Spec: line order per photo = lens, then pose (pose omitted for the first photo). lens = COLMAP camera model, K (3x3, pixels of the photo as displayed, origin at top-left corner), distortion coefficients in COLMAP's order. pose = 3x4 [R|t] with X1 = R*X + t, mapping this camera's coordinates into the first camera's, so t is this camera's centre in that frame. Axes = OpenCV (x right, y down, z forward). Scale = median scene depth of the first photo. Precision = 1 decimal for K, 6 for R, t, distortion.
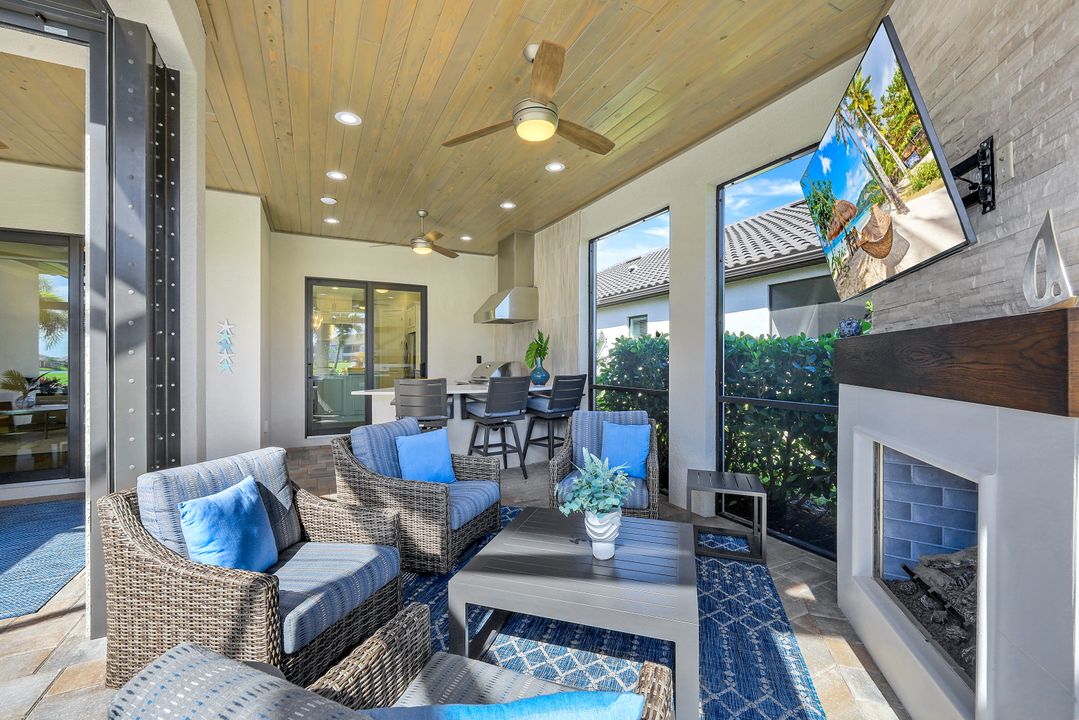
lens RADIAL K [[435.9, 0, 538.7], [0, 435.9, 360.6], [0, 0, 1]] dist [0.000434, -0.000310]
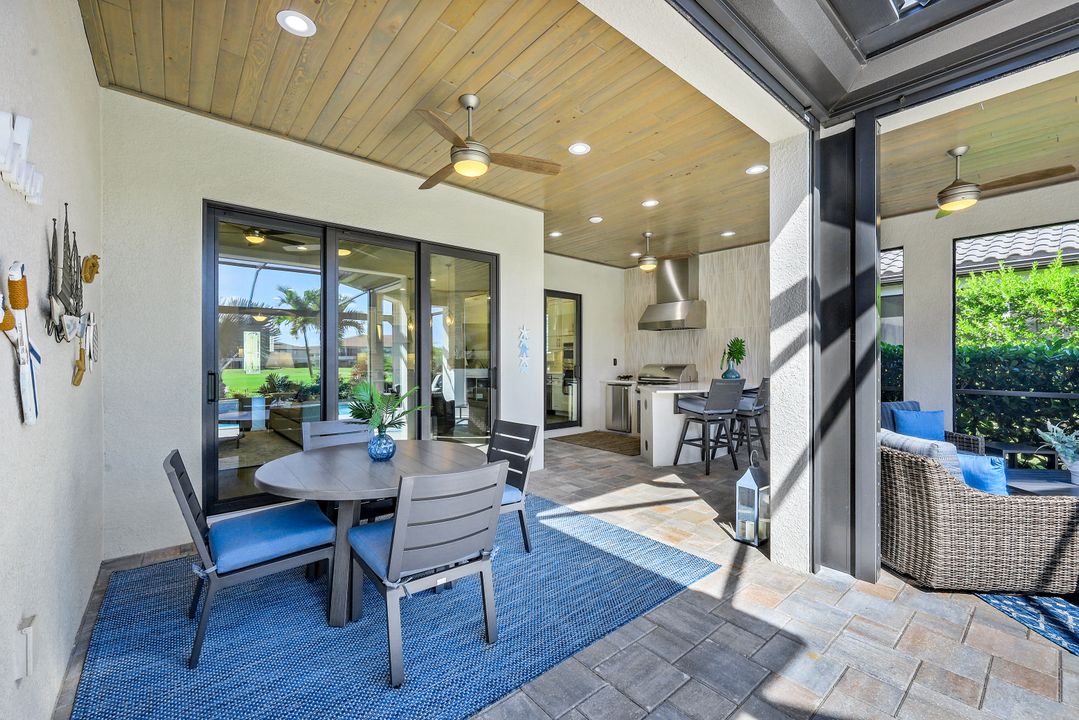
lens RADIAL K [[435.9, 0, 538.7], [0, 435.9, 360.6], [0, 0, 1]] dist [0.000434, -0.000310]
pose [[0.976343, 0.000653, 0.216225, -0.686343], [0.000102, 0.999994, -0.003481, -0.002521], [-0.216226, 0.003421, 0.976337, -0.048520]]
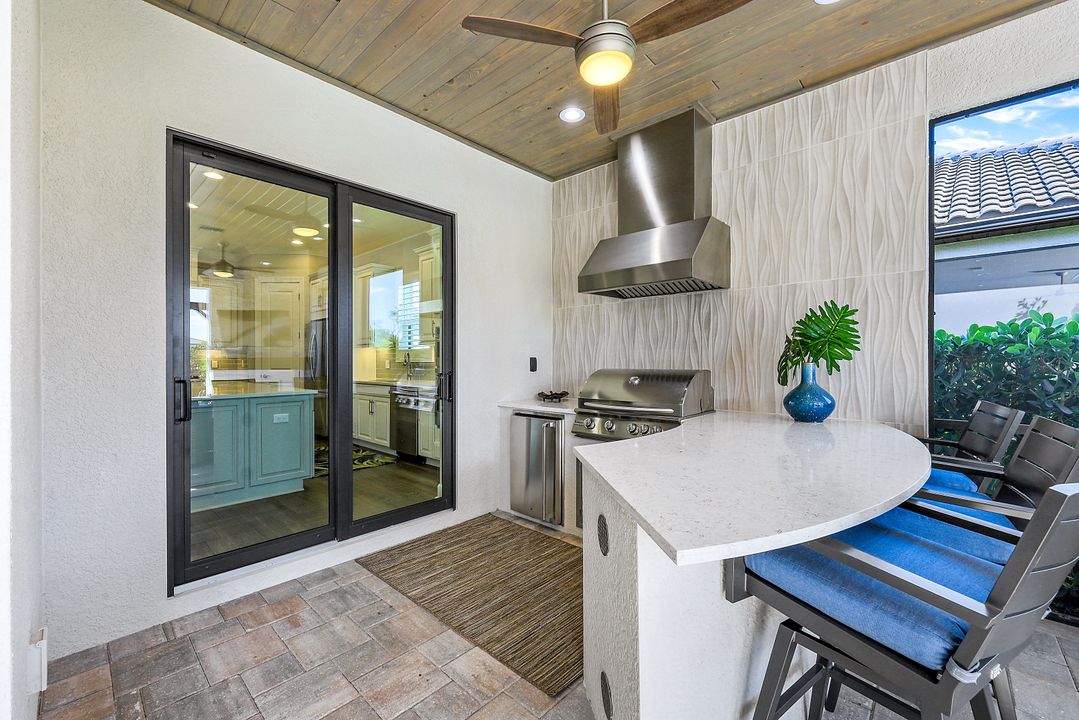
lens RADIAL K [[435.9, 0, 538.7], [0, 435.9, 360.6], [0, 0, 1]] dist [0.000434, -0.000310]
pose [[0.941232, 0.003112, 0.337745, -0.382570], [-0.001367, 0.999984, -0.005405, -0.005254], [-0.337757, 0.004626, 0.941222, 0.584087]]
